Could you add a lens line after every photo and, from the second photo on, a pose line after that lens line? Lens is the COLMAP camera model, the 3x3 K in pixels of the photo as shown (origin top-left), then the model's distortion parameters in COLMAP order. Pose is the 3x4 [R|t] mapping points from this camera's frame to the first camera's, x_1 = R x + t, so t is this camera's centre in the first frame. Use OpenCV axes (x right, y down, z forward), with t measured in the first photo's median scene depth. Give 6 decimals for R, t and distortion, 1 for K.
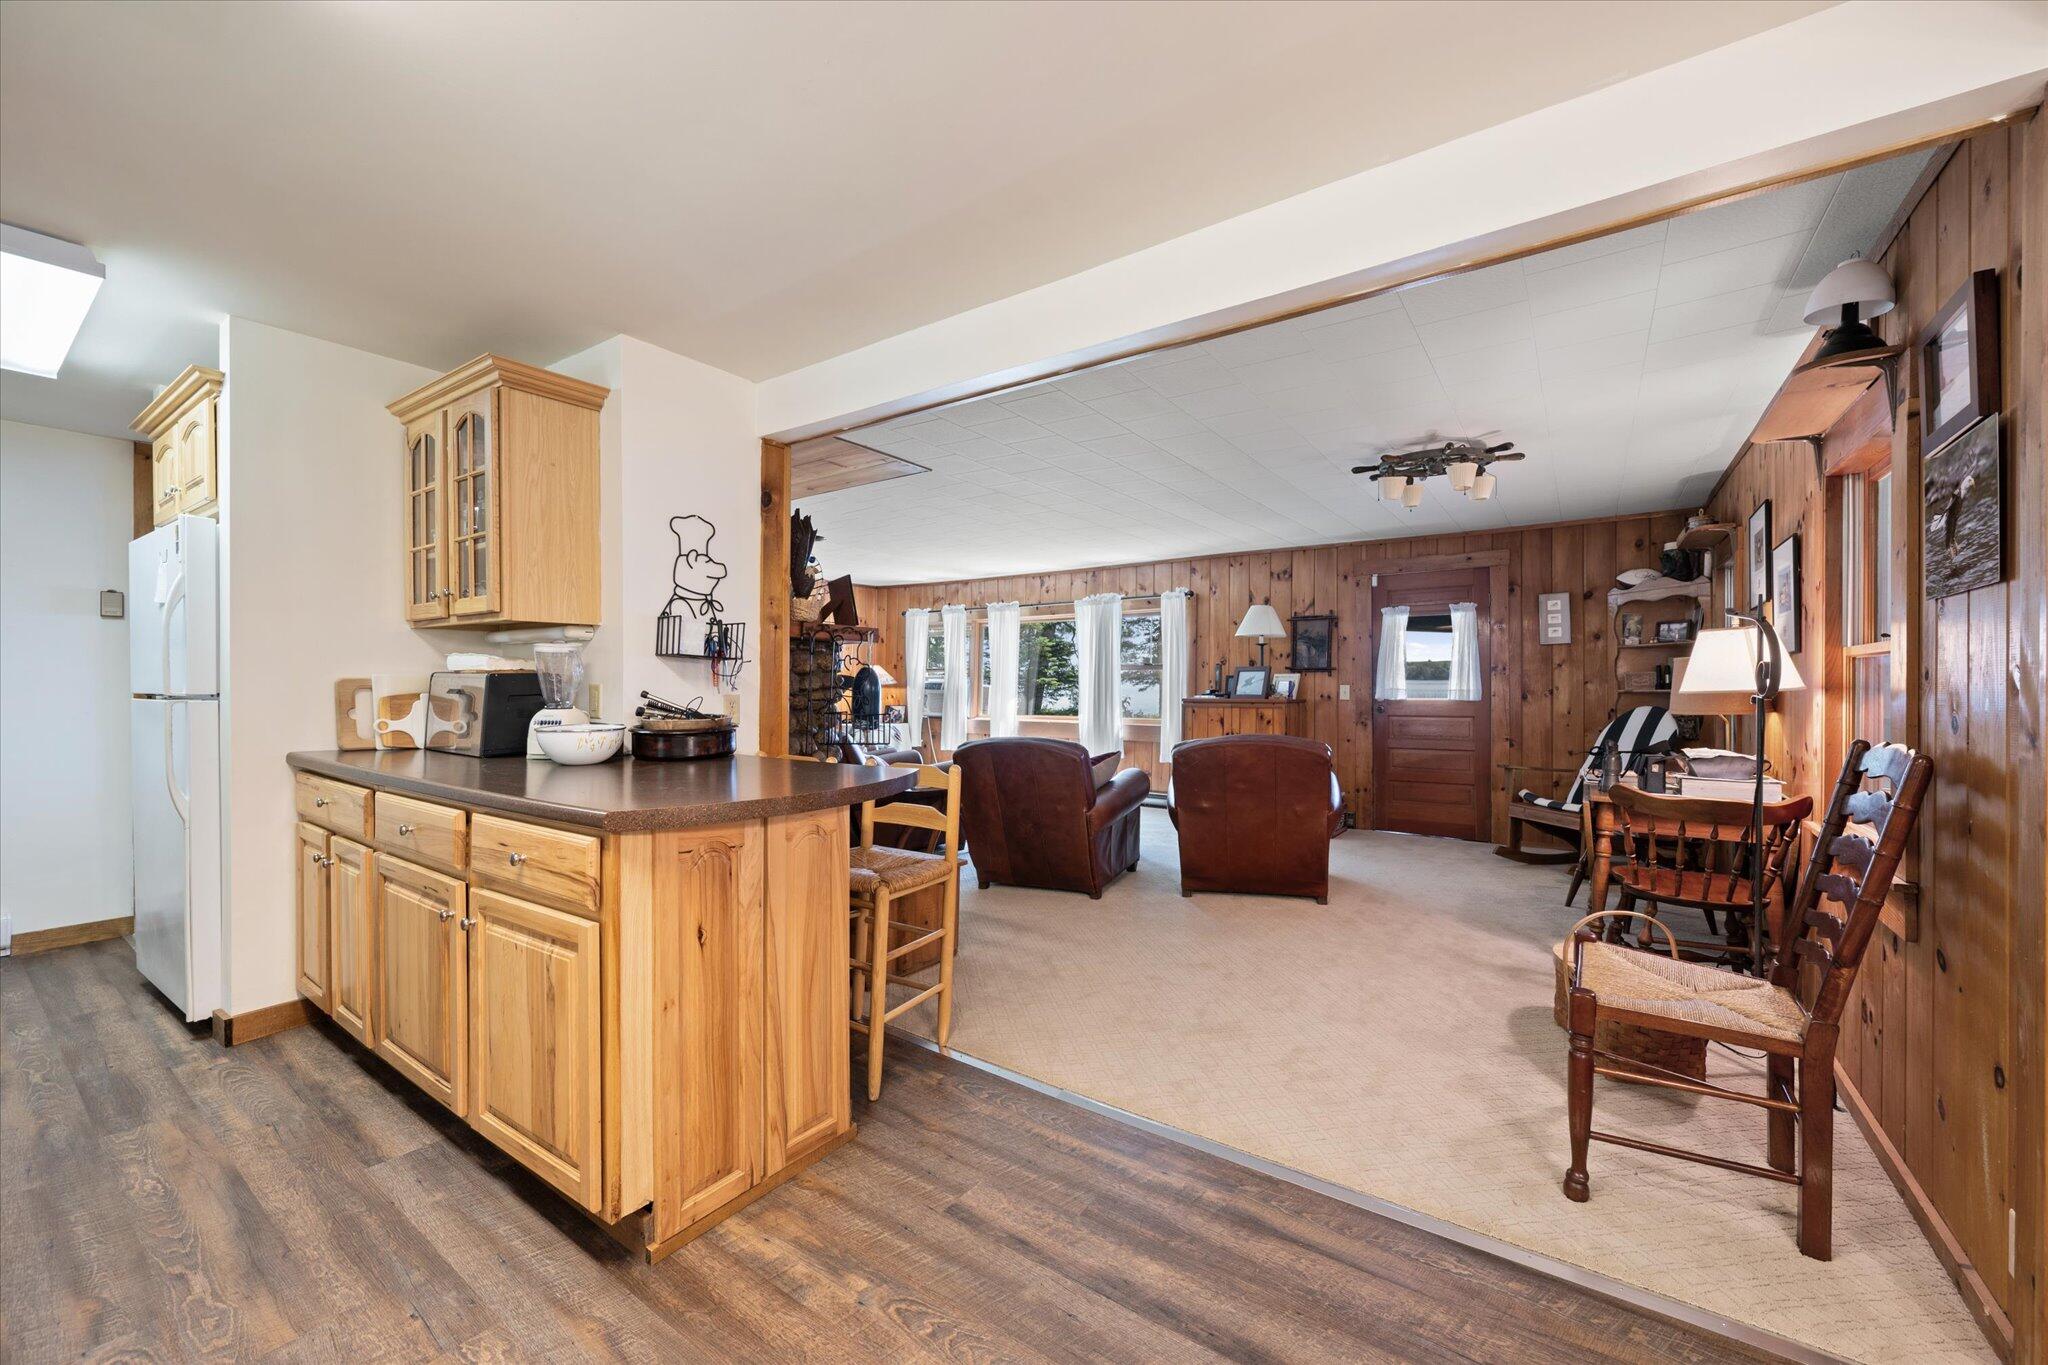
lens RADIAL K [[805.0, 0, 1029.9], [0, 805.0, 677.3], [0, 0, 1]] dist [-0.000099, -0.000125]
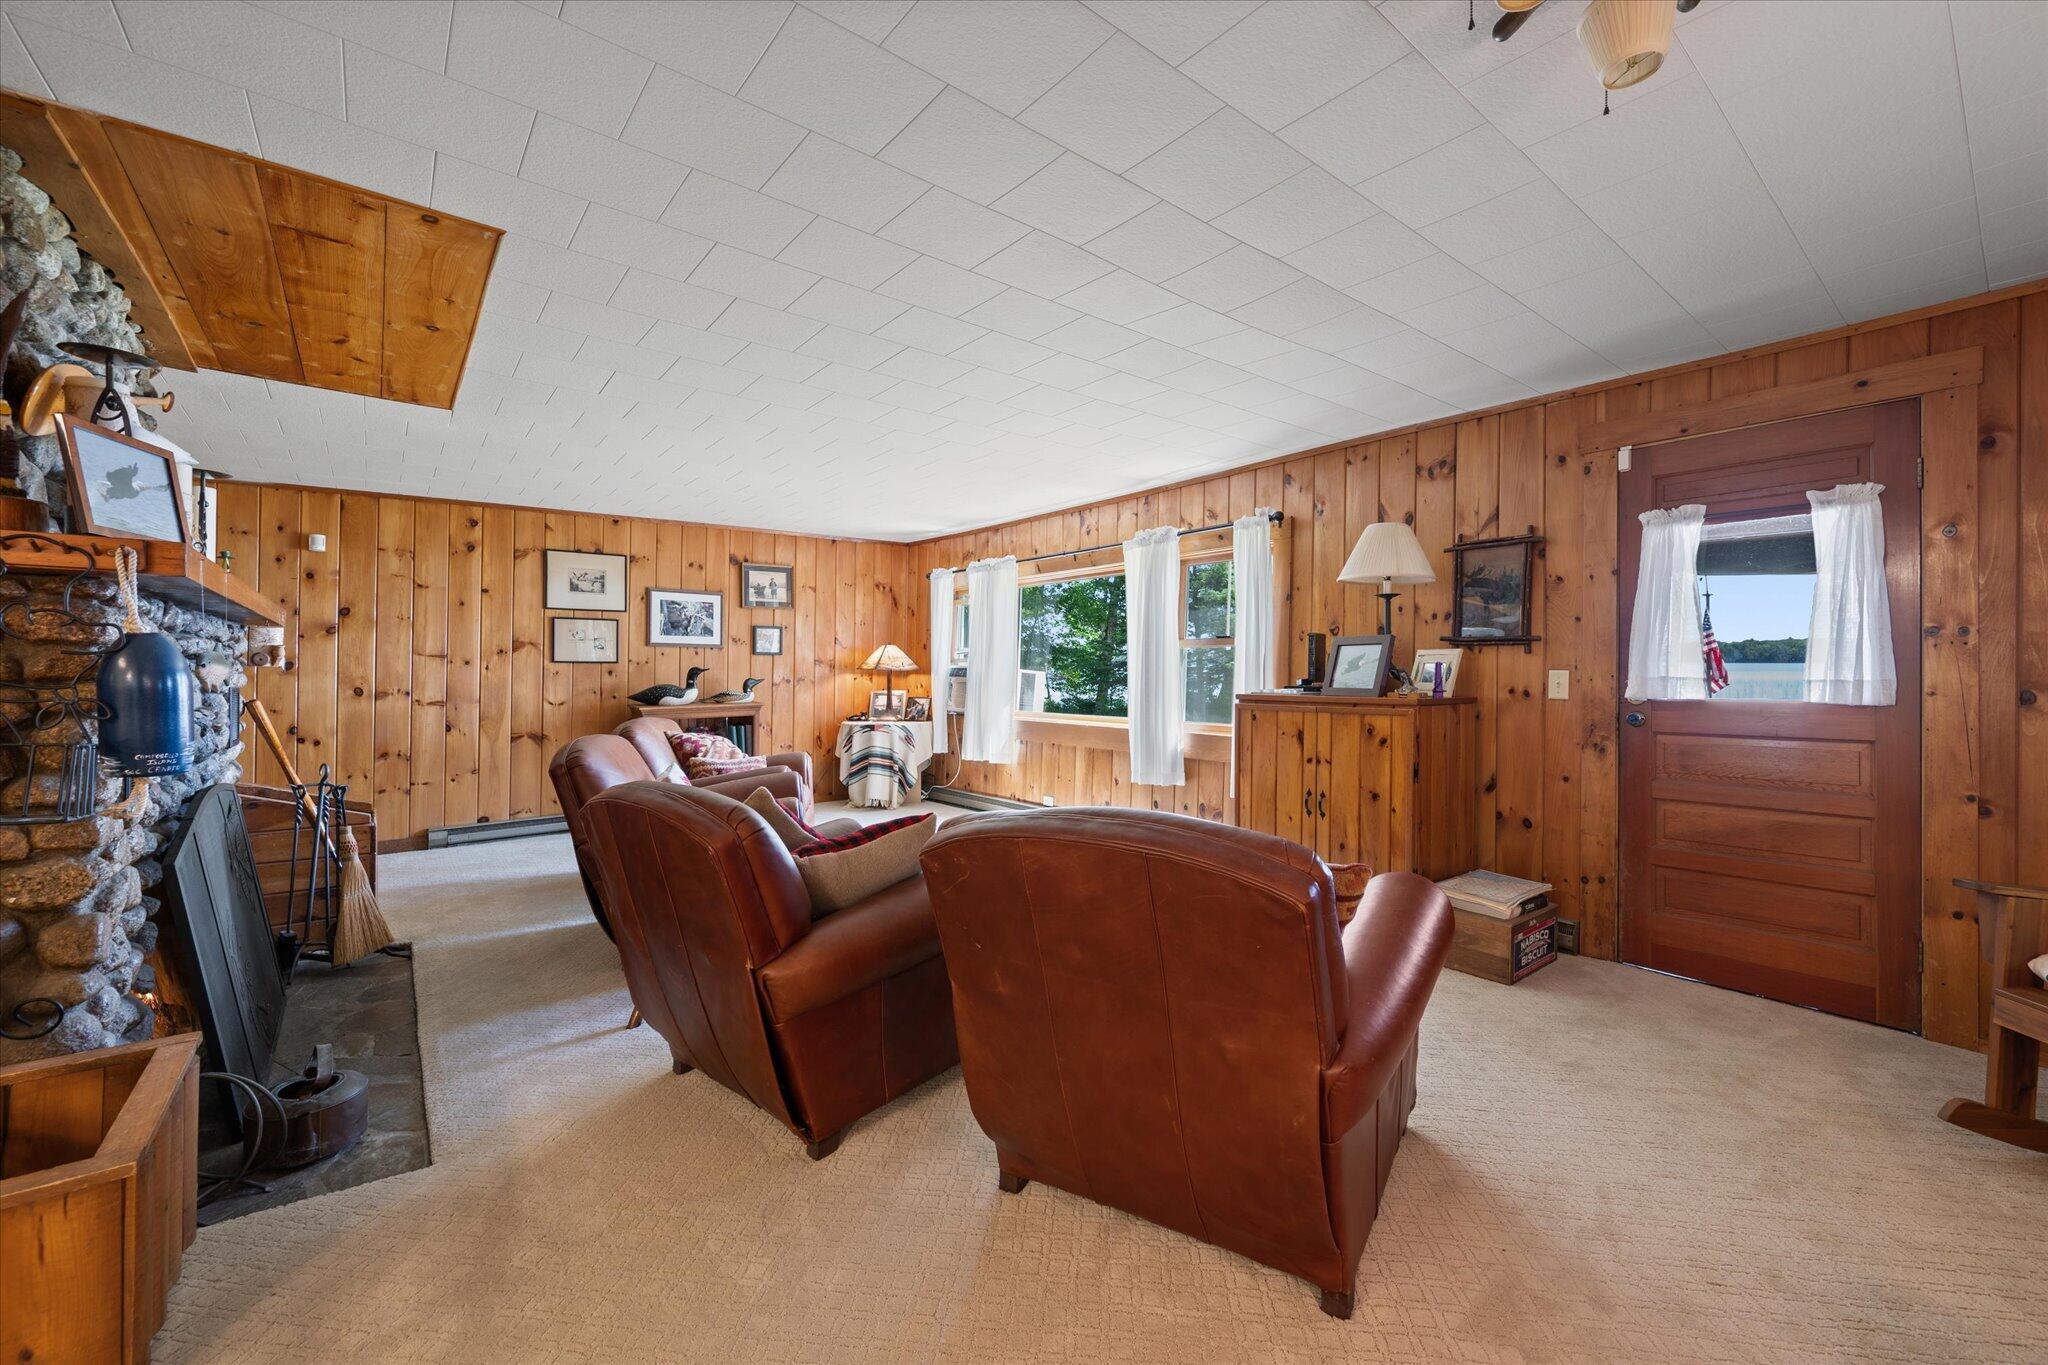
lens RADIAL K [[835.6, 0, 1021.1], [0, 835.6, 671.3], [0, 0, 1]] dist [-0.001966, -0.000255]
pose [[0.960514, 0.000303, -0.278232, 0.206818], [0.002401, 0.999953, 0.009378, 0.004346], [0.278222, -0.009675, 0.960468, 0.388082]]
